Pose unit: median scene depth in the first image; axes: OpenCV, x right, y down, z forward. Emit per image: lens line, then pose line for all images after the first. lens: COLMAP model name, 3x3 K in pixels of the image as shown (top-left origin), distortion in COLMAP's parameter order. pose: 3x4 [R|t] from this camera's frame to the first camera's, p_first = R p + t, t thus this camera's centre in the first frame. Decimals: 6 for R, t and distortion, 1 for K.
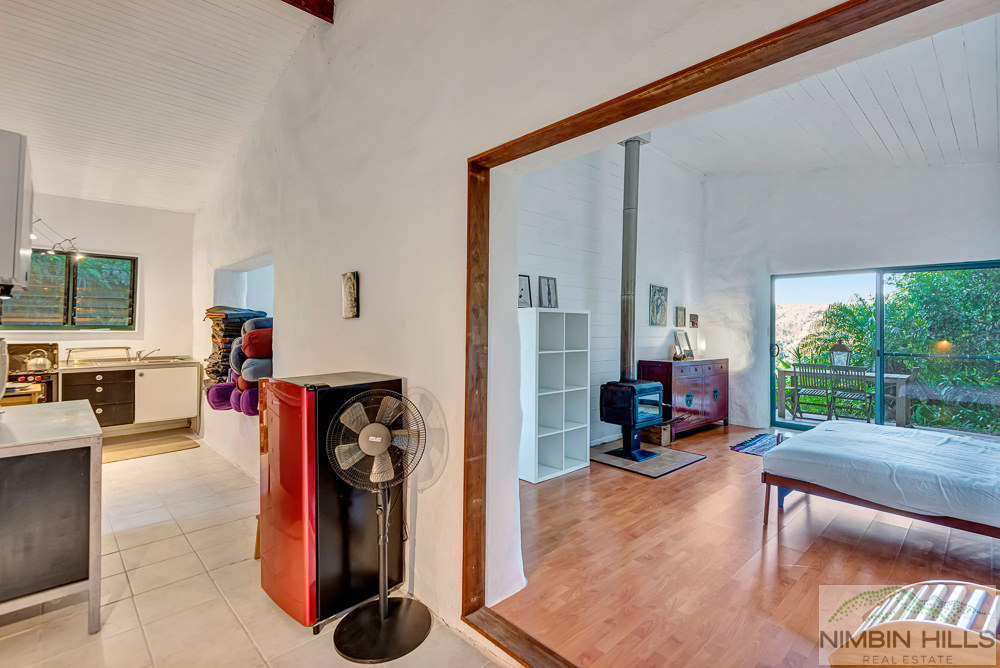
lens RADIAL K [[480.0, 0, 502.6], [0, 480.0, 322.0], [0, 0, 1]] dist [0.003095, -0.000029]
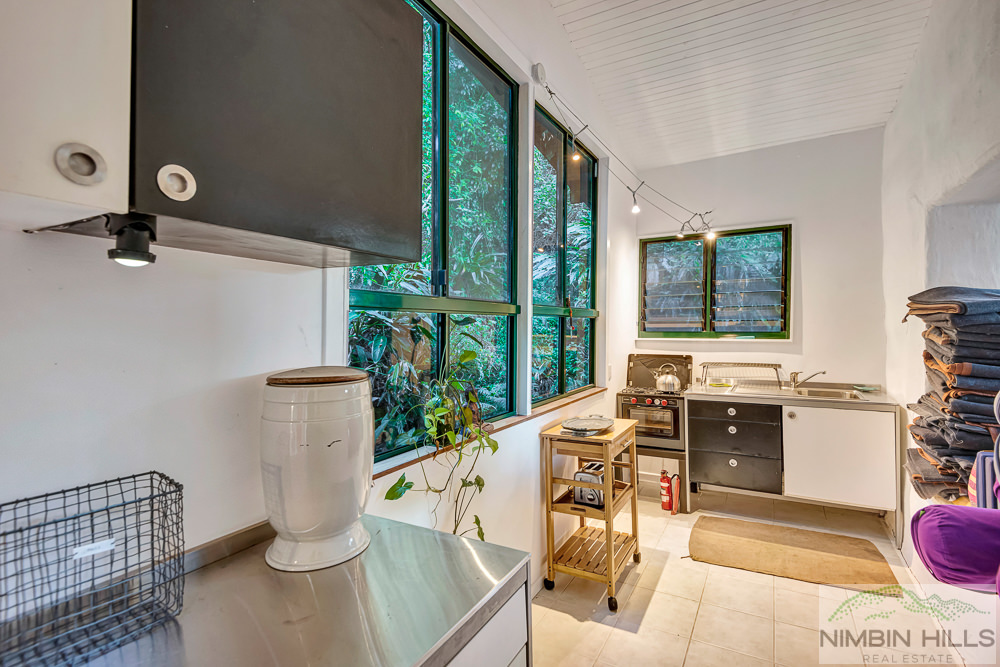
lens RADIAL K [[480.0, 0, 502.6], [0, 480.0, 321.5], [0, 0, 1]] dist [0.003095, -0.000029]
pose [[0.288326, -0.019602, -0.957332, -0.287835], [0.016706, 0.999741, -0.015439, -0.002166], [0.957386, -0.011541, 0.288579, 0.493753]]
